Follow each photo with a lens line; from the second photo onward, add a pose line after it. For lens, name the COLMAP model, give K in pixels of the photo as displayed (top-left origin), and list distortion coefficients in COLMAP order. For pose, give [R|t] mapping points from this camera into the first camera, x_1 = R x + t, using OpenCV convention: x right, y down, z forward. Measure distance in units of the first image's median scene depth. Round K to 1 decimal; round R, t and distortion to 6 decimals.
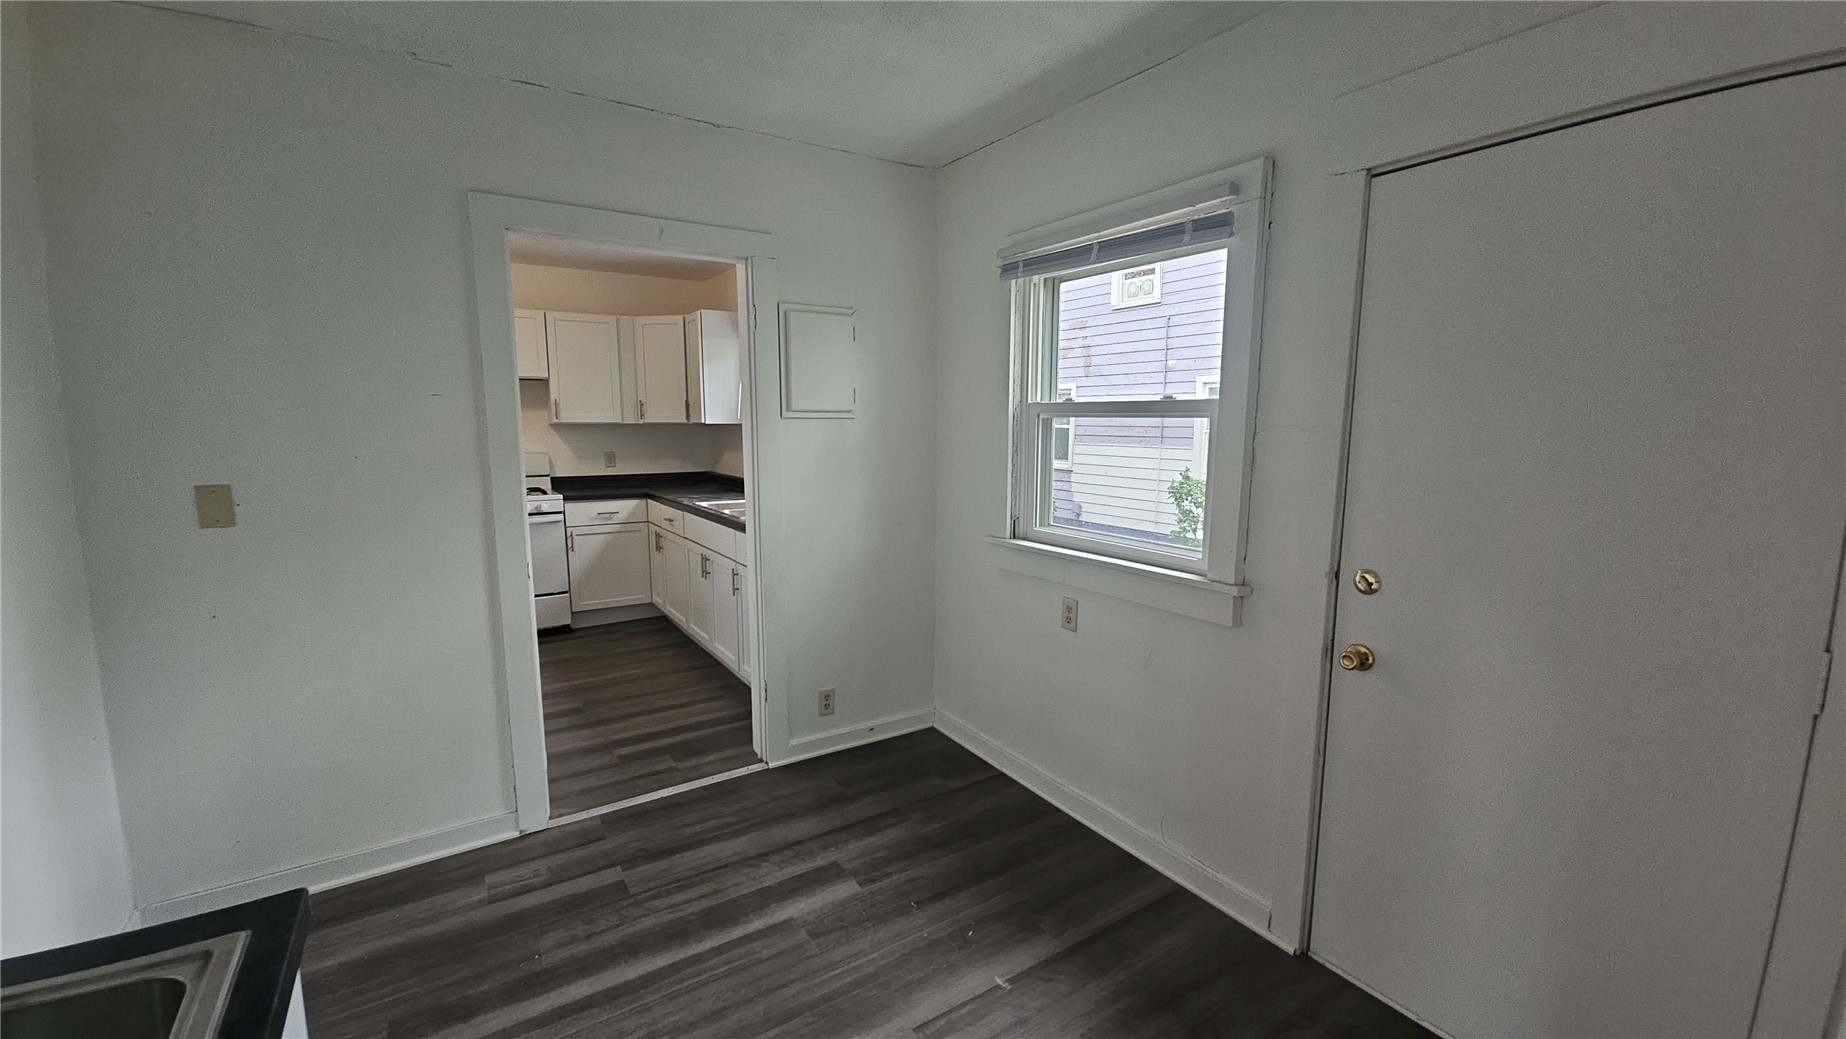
lens RADIAL K [[739.5, 0, 923.0], [0, 739.5, 519.5], [0, 0, 1]] dist [-0.000531, -0.000103]
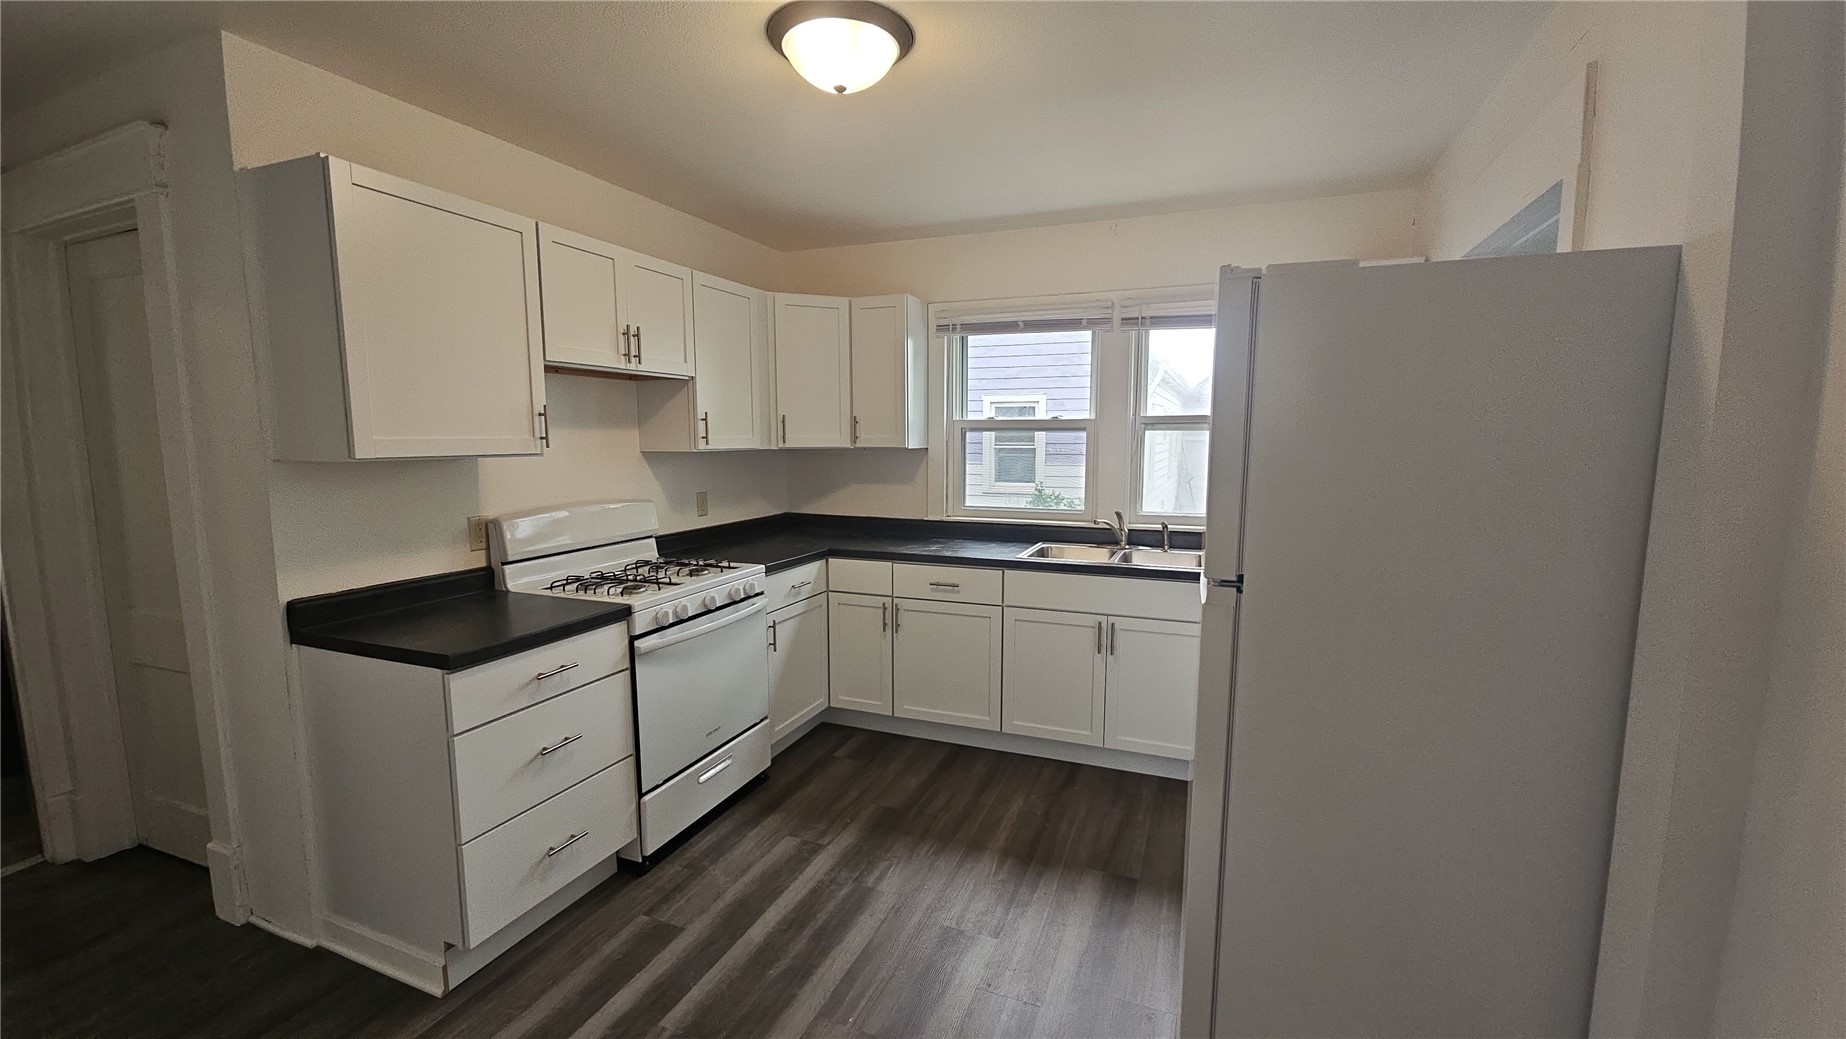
lens RADIAL K [[711.4, 0, 923.0], [0, 711.4, 519.5], [0, 0, 1]] dist [-0.000196, -0.000012]
pose [[0.813537, -0.068048, 0.577518, -0.667248], [0.081340, 0.996682, 0.002856, -0.056947], [-0.575796, 0.044652, 0.816373, 0.396131]]
